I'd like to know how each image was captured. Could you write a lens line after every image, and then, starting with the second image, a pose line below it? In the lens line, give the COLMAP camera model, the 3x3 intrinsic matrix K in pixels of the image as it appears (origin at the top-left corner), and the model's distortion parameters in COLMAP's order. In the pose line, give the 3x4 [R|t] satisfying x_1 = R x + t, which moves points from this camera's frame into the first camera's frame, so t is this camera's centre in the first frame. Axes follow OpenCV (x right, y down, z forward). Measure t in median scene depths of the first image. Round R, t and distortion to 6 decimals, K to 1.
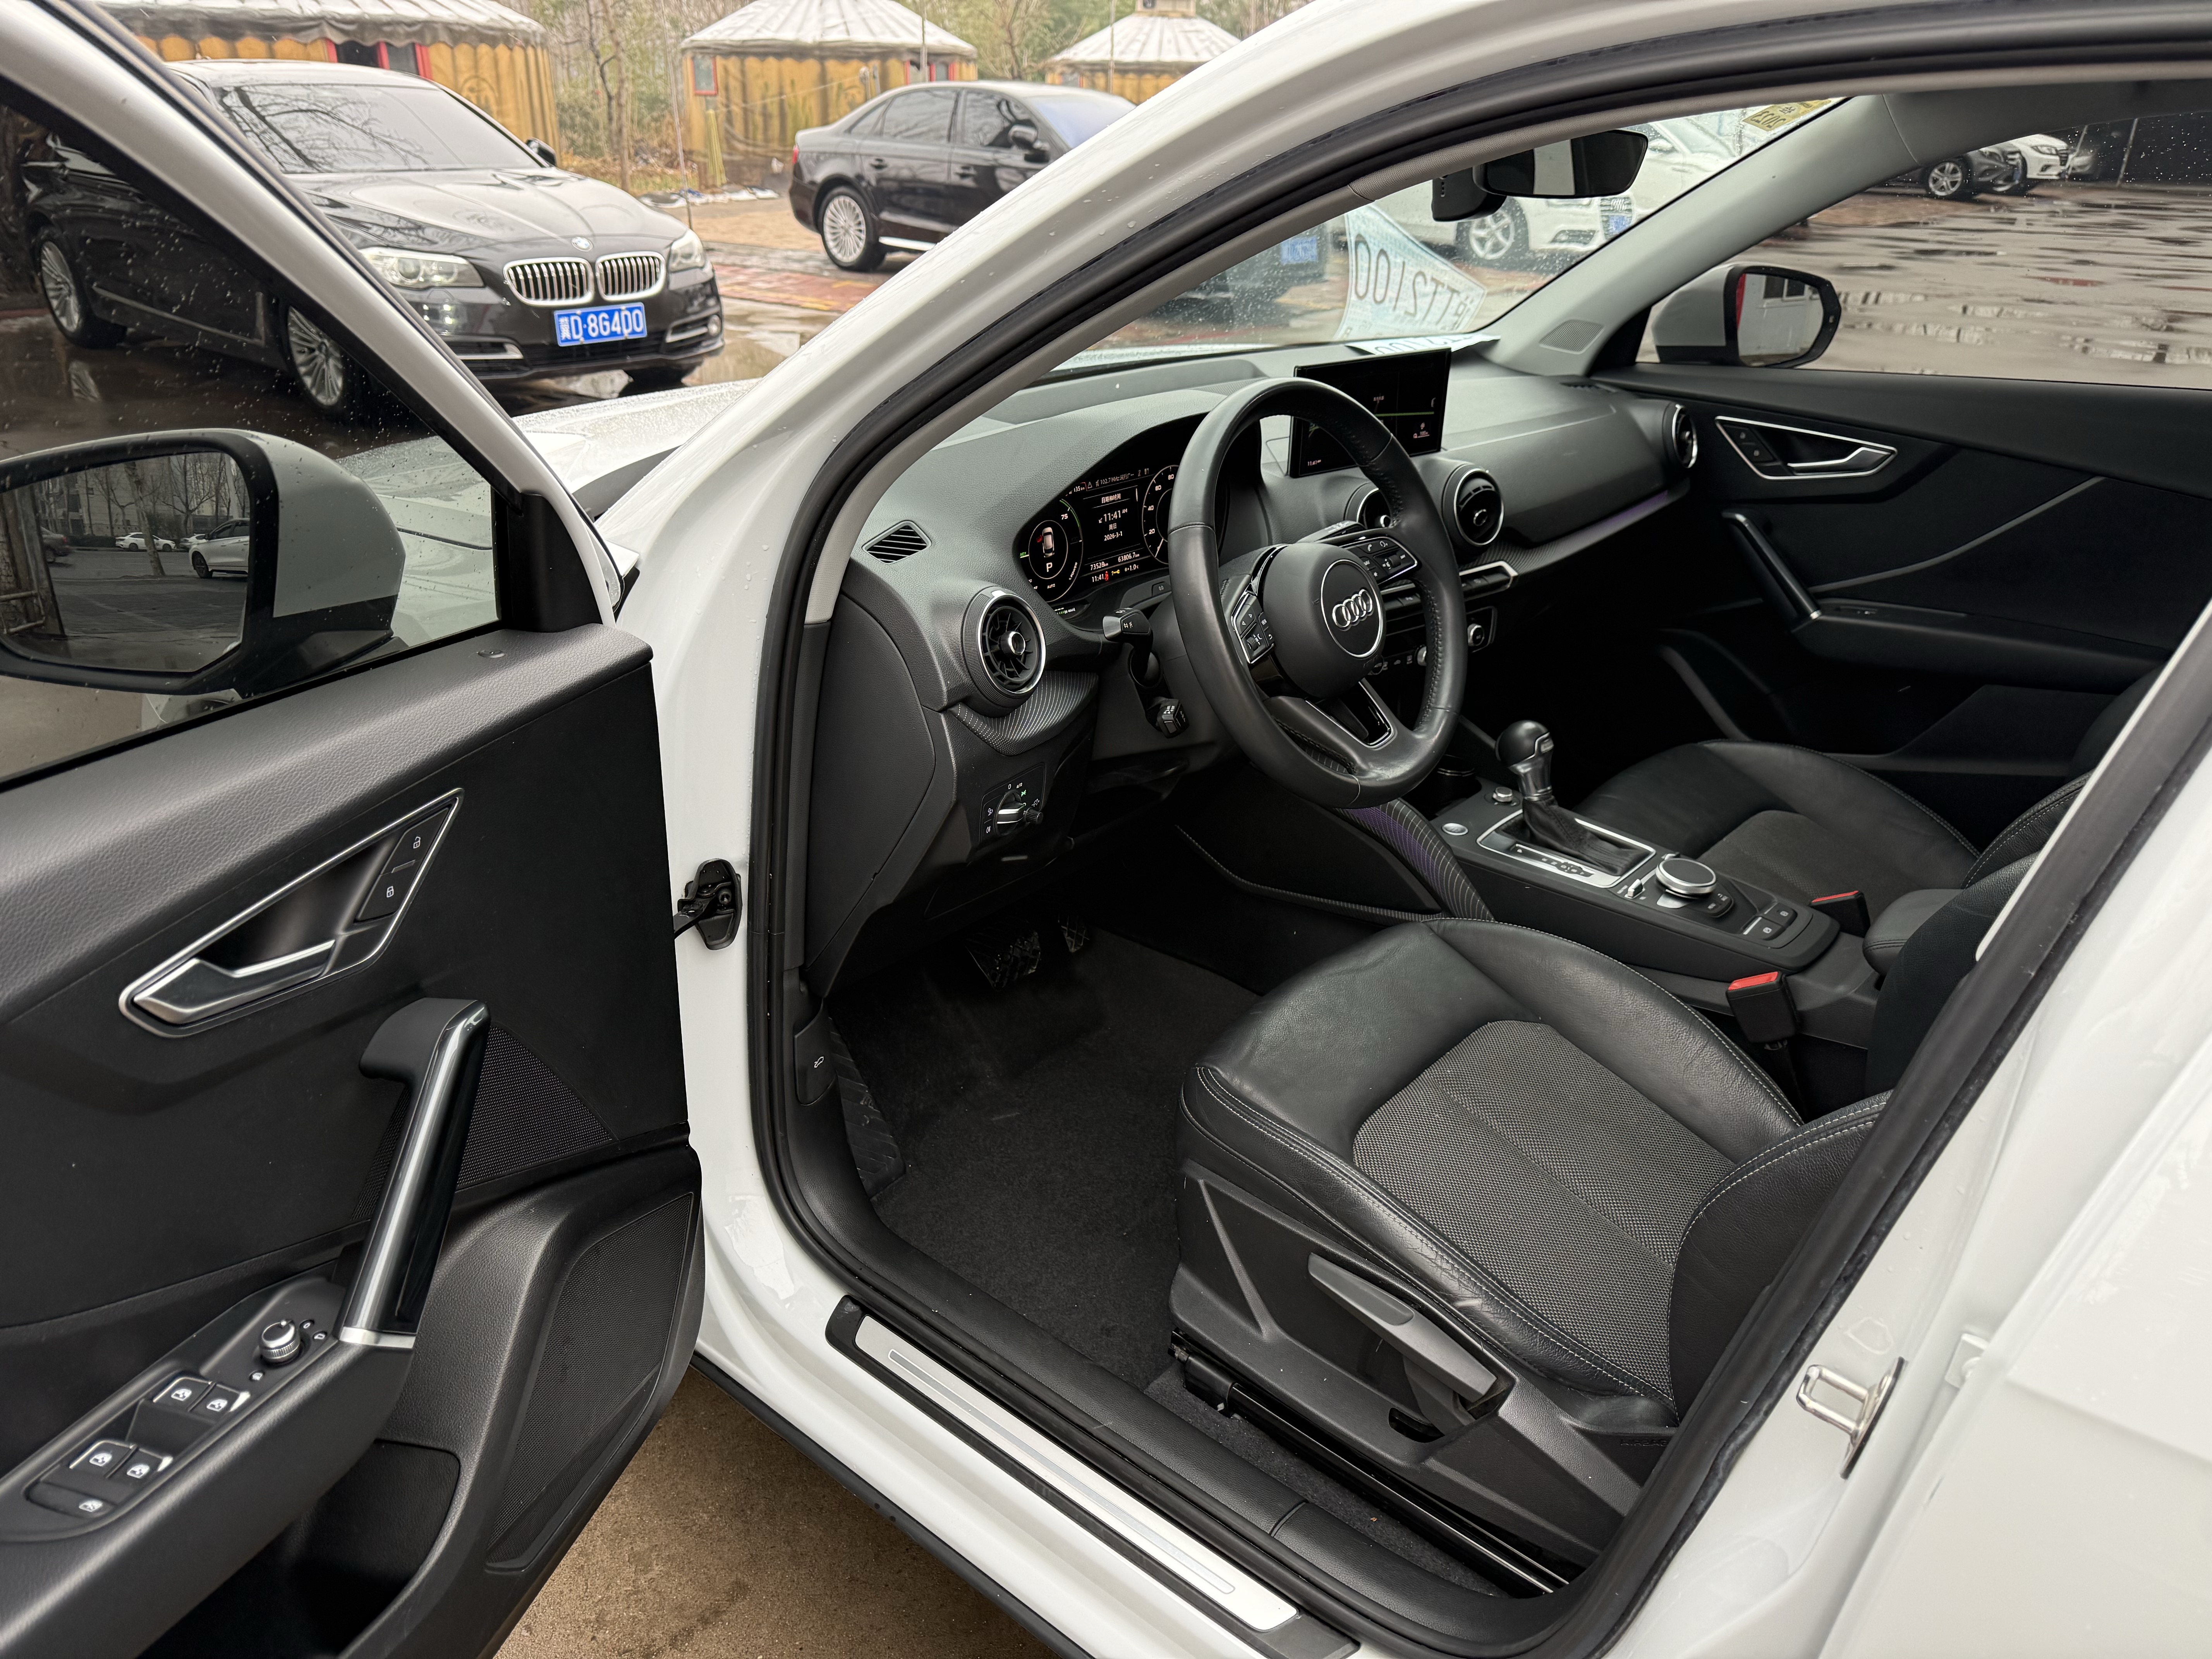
lens RADIAL K [[1518.7, 0, 1106.0], [0, 1518.7, 829.5], [0, 0, 1]] dist [0.003666, -0.002129]
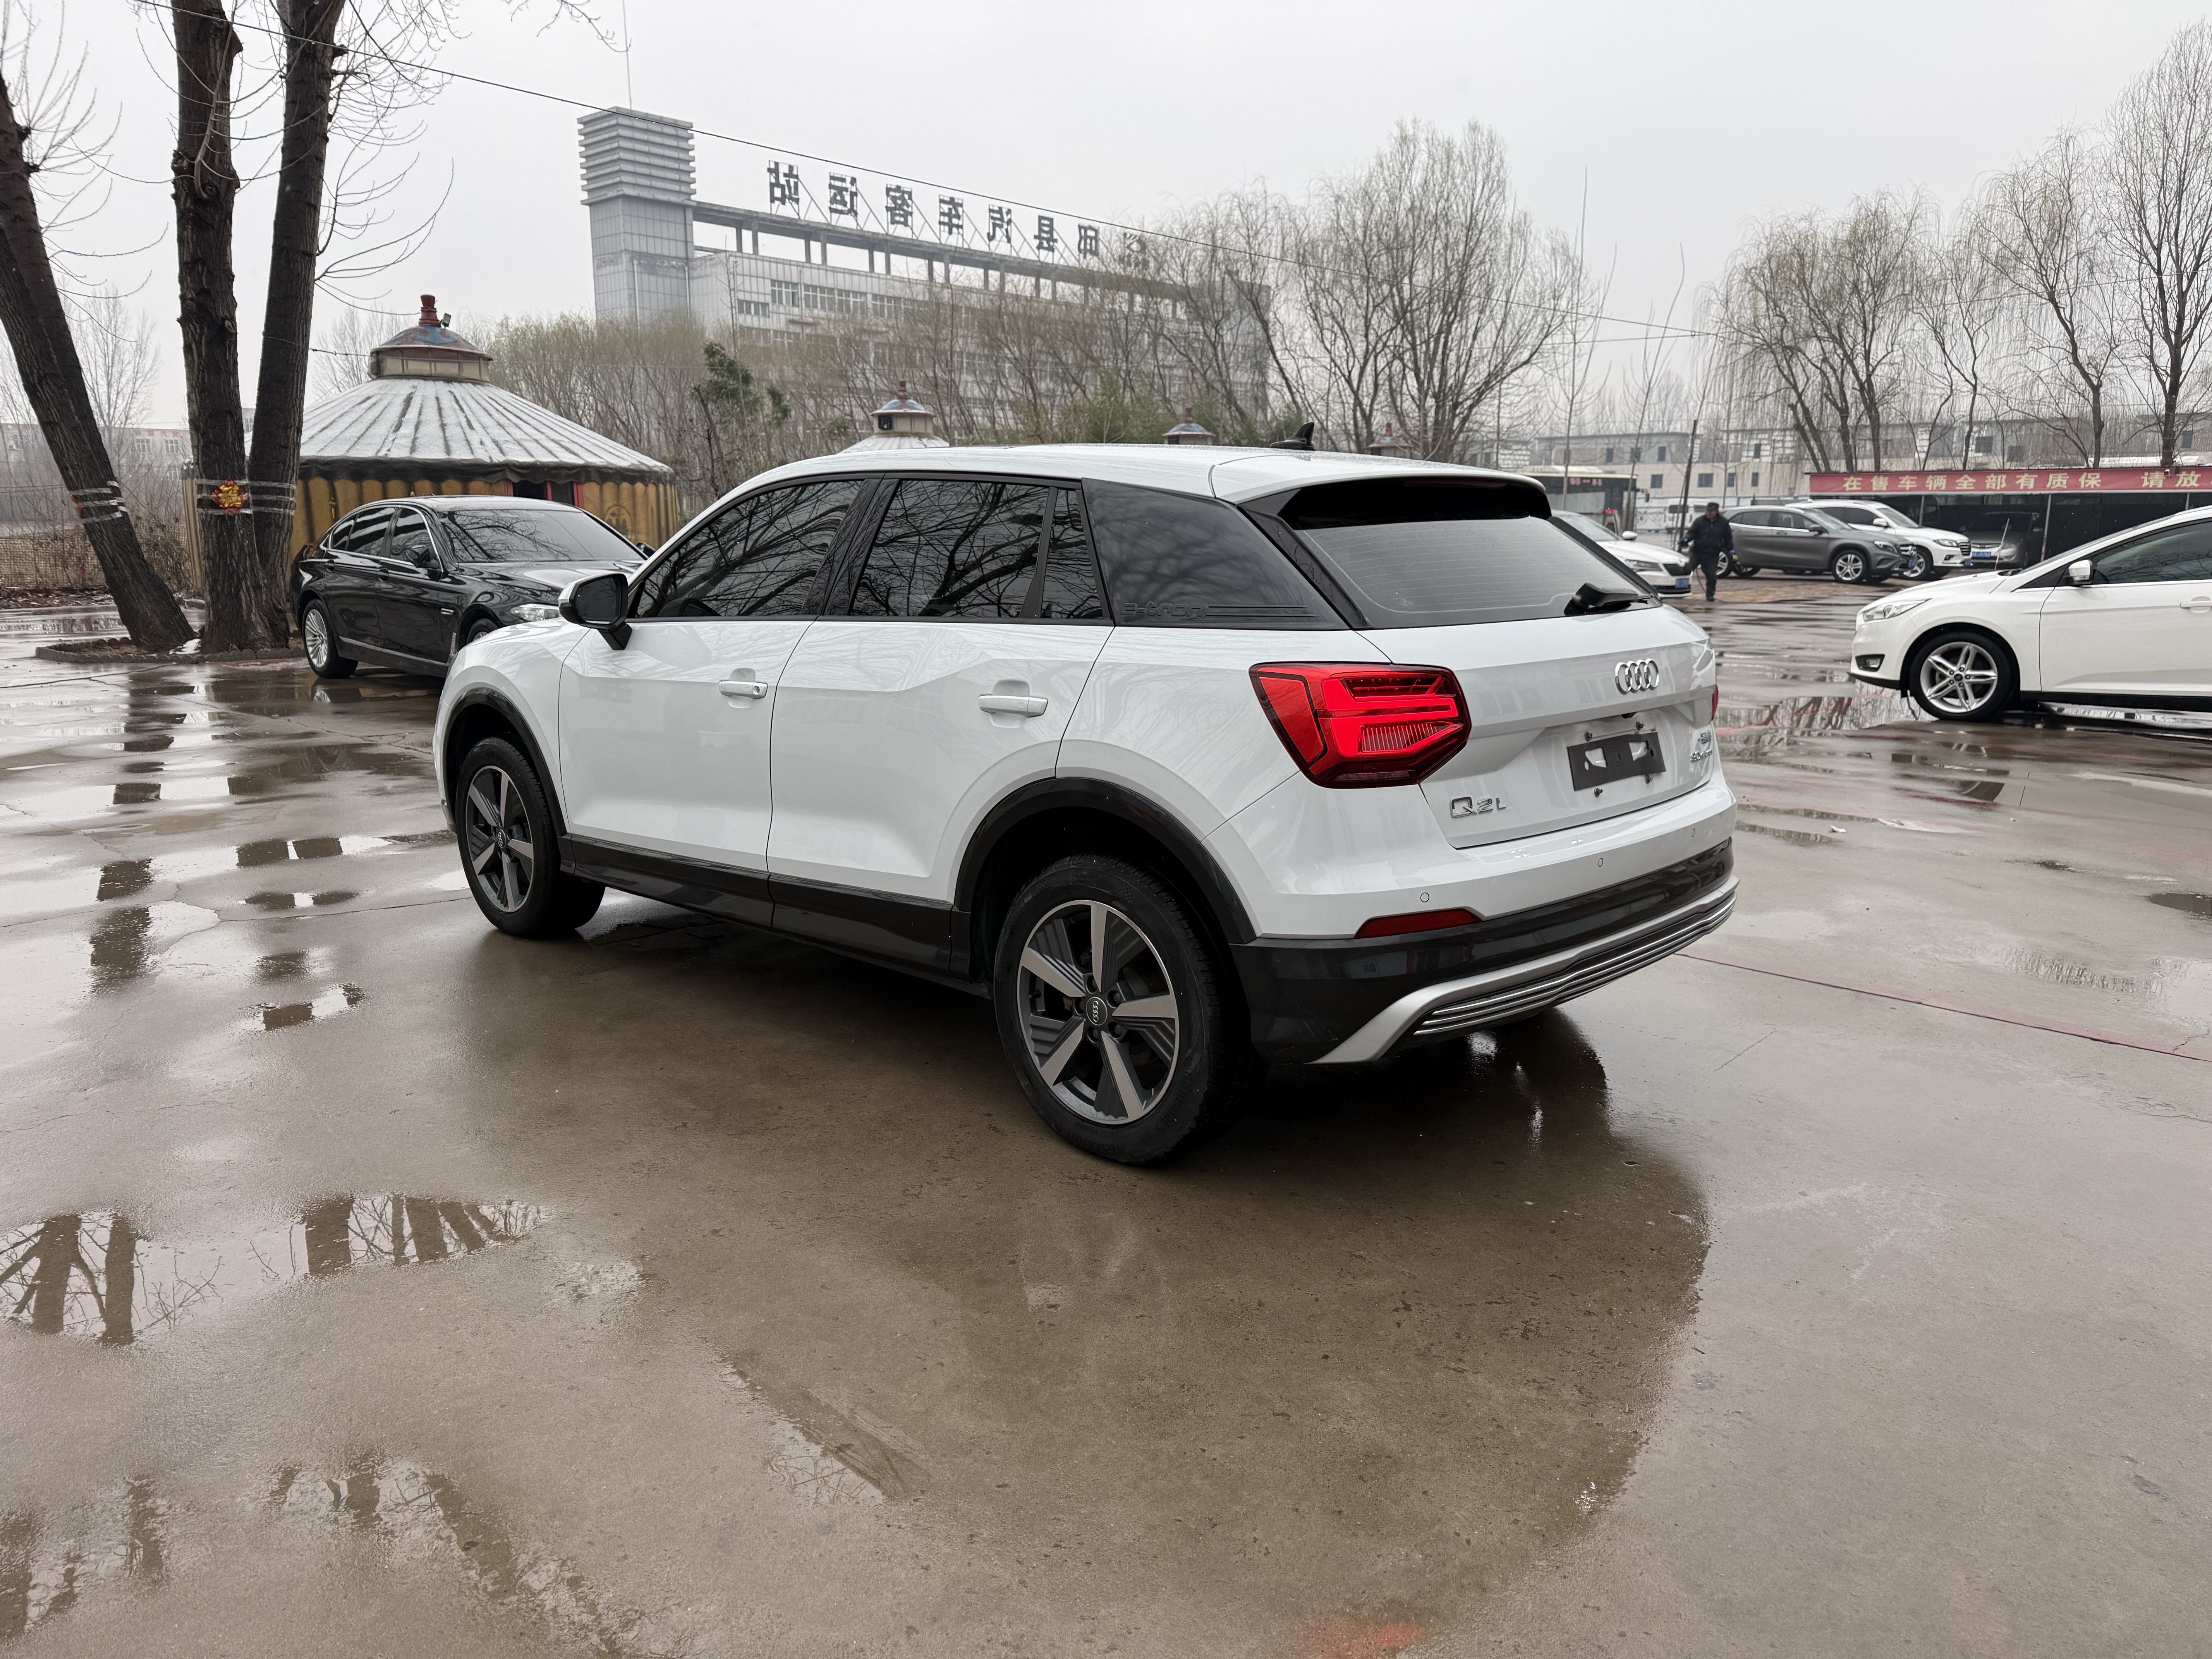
lens RADIAL K [[1520.9, 0, 1131.3], [0, 1520.9, 828.0], [0, 0, 1]] dist [0.049338, -0.077889]
pose [[0.998812, -0.004114, -0.048556, 0.100695], [-0.007880, 0.969676, -0.244266, 0.102776], [0.048089, 0.244359, 0.968492, -0.206160]]
